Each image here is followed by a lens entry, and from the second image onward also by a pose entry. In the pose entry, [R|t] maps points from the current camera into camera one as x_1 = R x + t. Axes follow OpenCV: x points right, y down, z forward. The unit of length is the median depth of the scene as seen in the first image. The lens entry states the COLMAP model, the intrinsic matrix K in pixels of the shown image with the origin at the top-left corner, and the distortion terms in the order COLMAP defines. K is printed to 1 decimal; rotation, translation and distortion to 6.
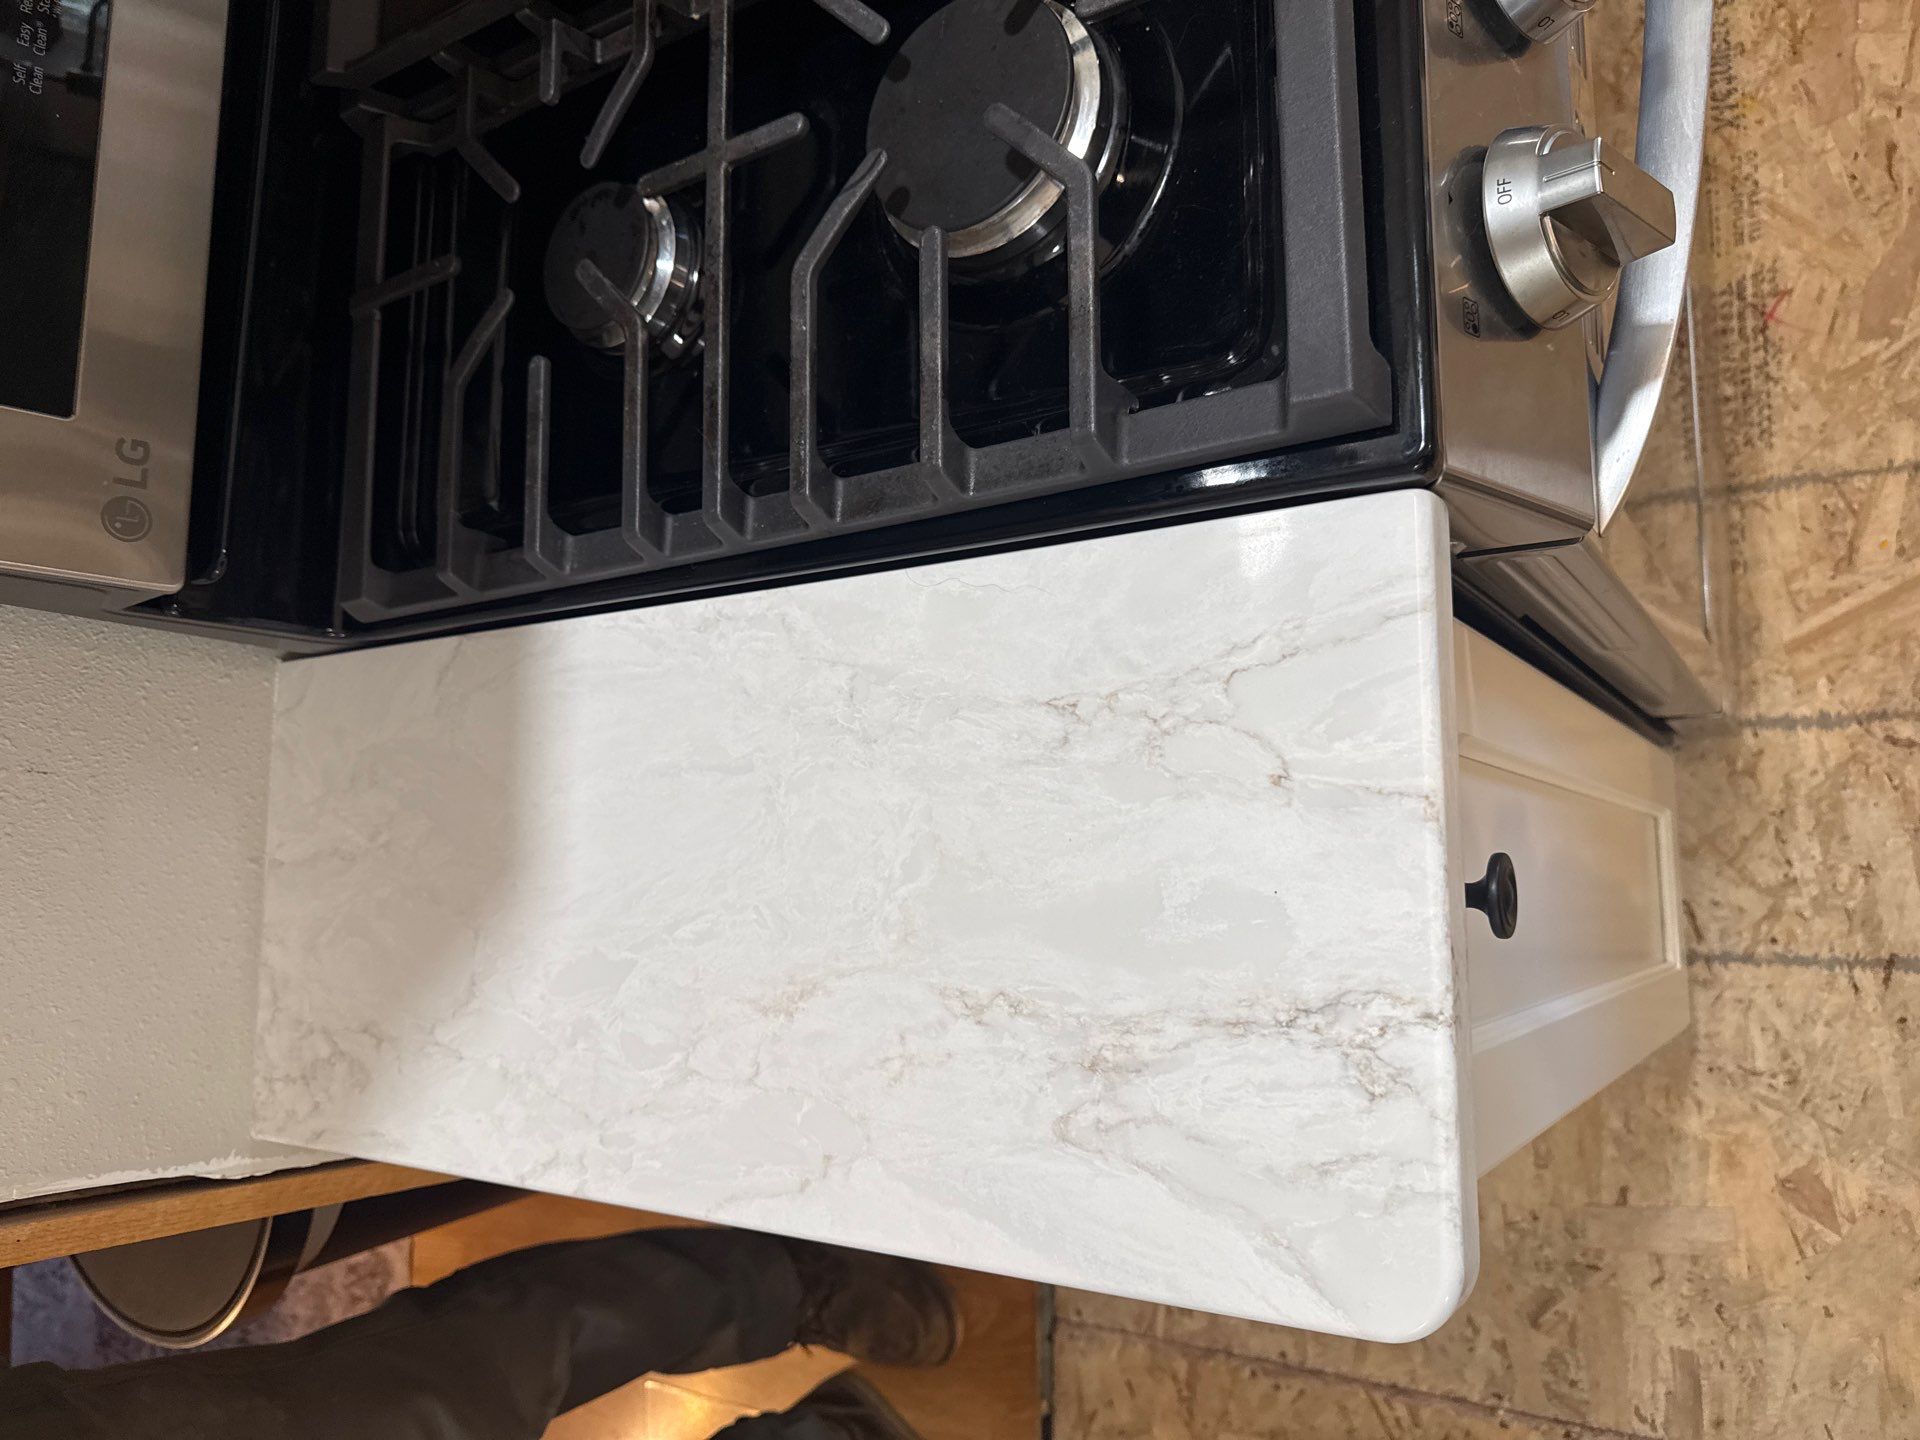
lens RADIAL K [[1370.7, 0, 955.1], [0, 1370.7, 749.0], [0, 0, 1]] dist [-0.016195, -0.002192]
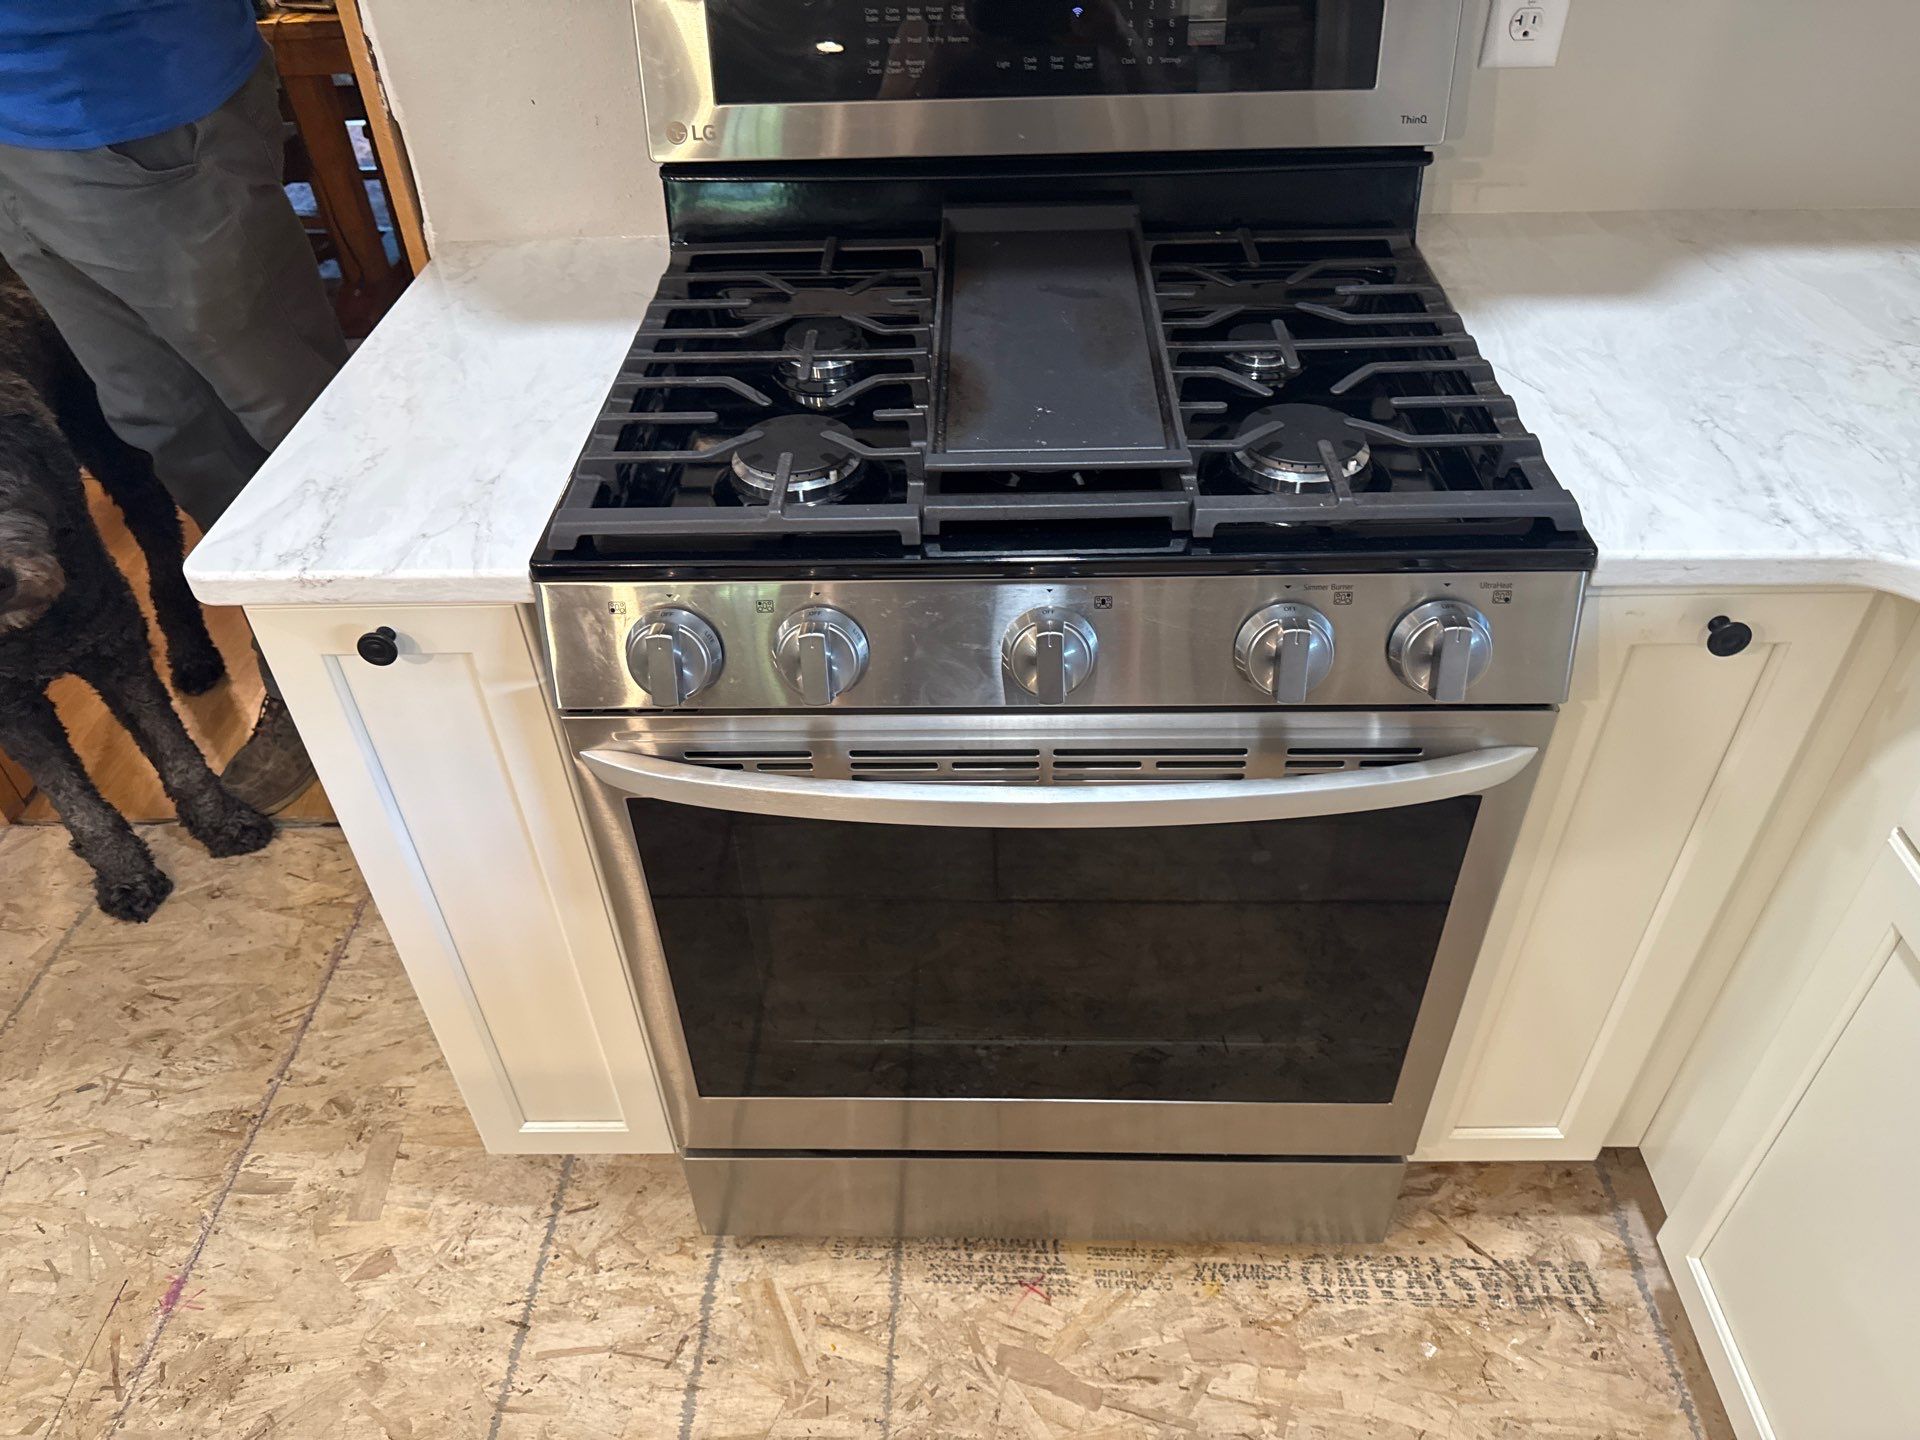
lens RADIAL K [[1370.7, 0, 955.1], [0, 1370.7, 749.0], [0, 0, 1]] dist [-0.016195, -0.002192]
pose [[-0.005013, 0.963139, -0.268958, 0.473205], [-0.987381, 0.037805, 0.153786, -0.478645], [0.158285, 0.266335, 0.950795, -0.369654]]
